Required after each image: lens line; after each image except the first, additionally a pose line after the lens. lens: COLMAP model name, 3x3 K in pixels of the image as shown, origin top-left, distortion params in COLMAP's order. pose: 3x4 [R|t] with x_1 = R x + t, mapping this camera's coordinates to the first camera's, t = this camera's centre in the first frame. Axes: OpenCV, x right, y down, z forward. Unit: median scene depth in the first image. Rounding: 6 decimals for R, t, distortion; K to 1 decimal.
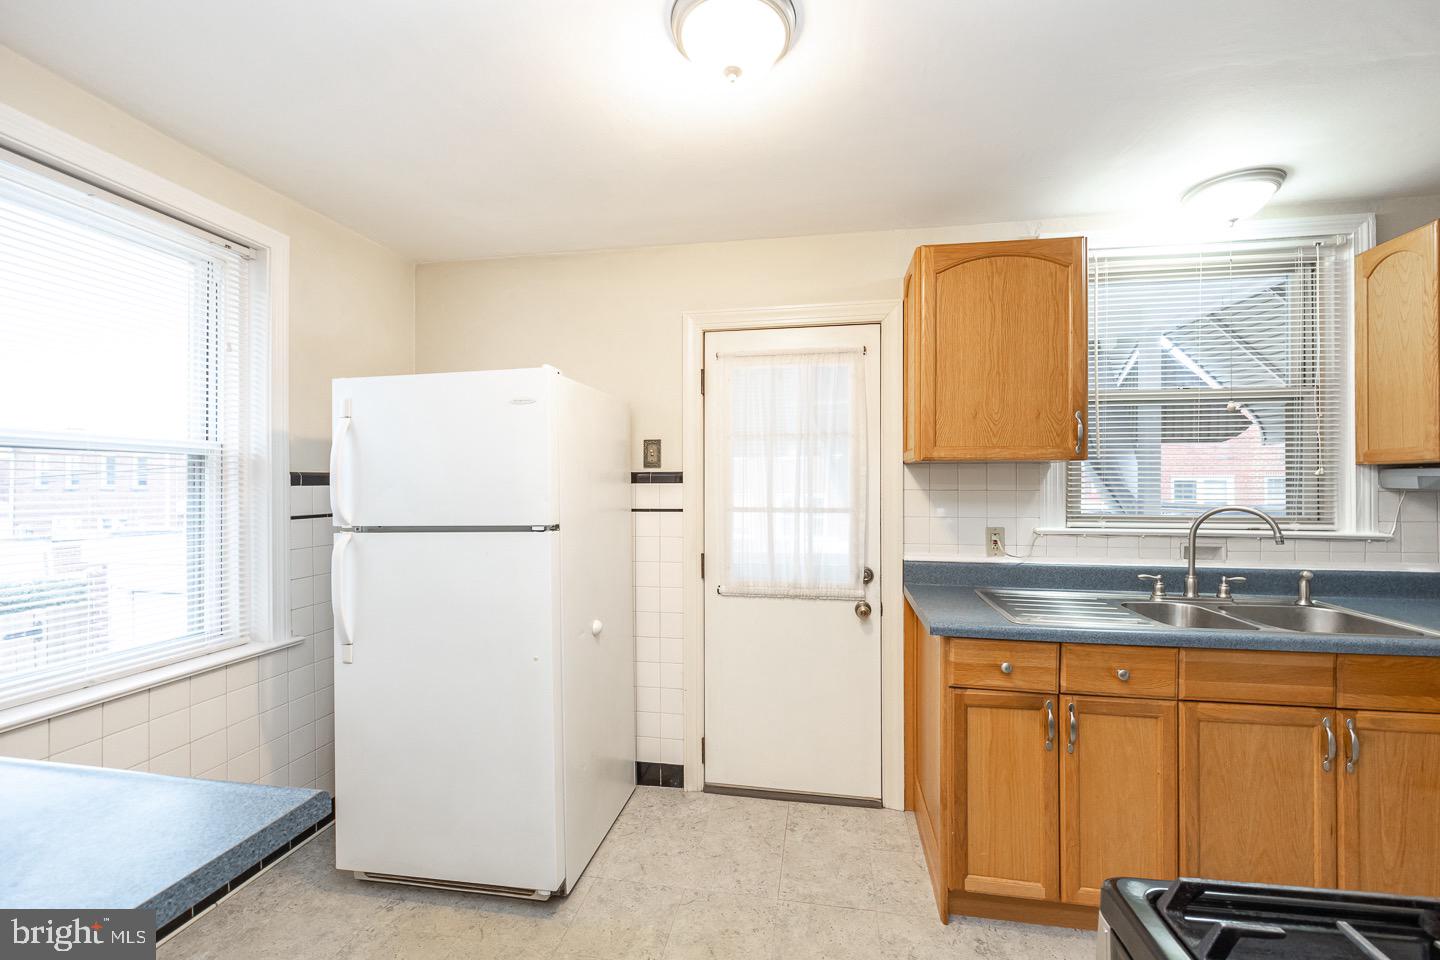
lens RADIAL K [[576.2, 0, 727.7], [0, 576.2, 480.7], [0, 0, 1]] dist [-0.002320, -0.000205]
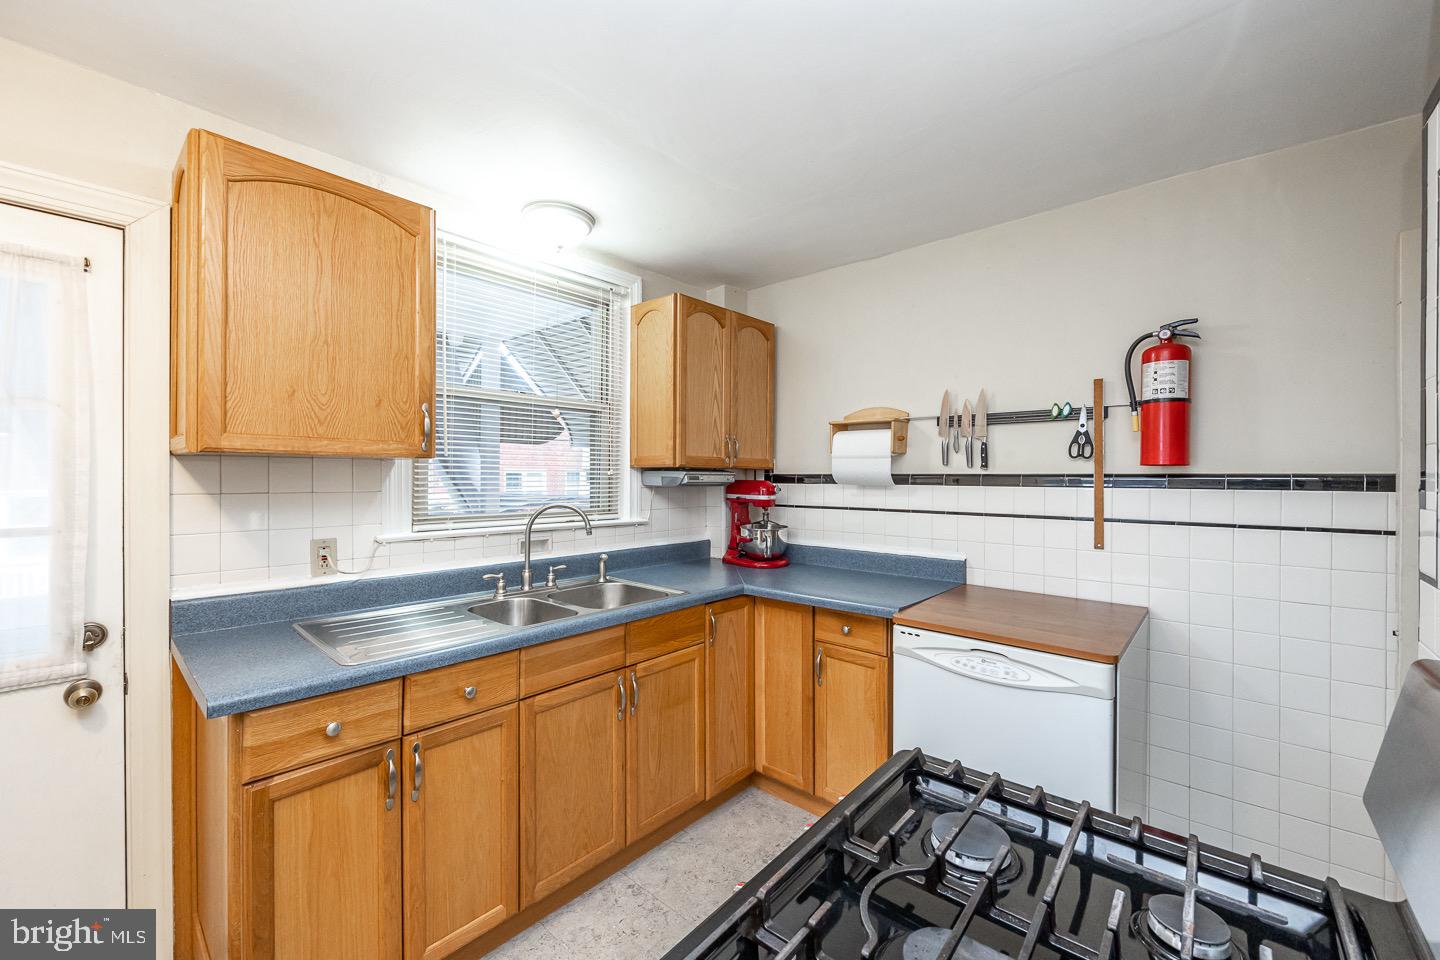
lens RADIAL K [[576.2, 0, 718.9], [0, 576.2, 479.6], [0, 0, 1]] dist [-0.002320, -0.000205]
pose [[0.526363, -0.003654, 0.850252, 0.088763], [-0.008524, 0.999918, 0.009575, -0.014534], [-0.850217, -0.012288, 0.526288, 0.140951]]
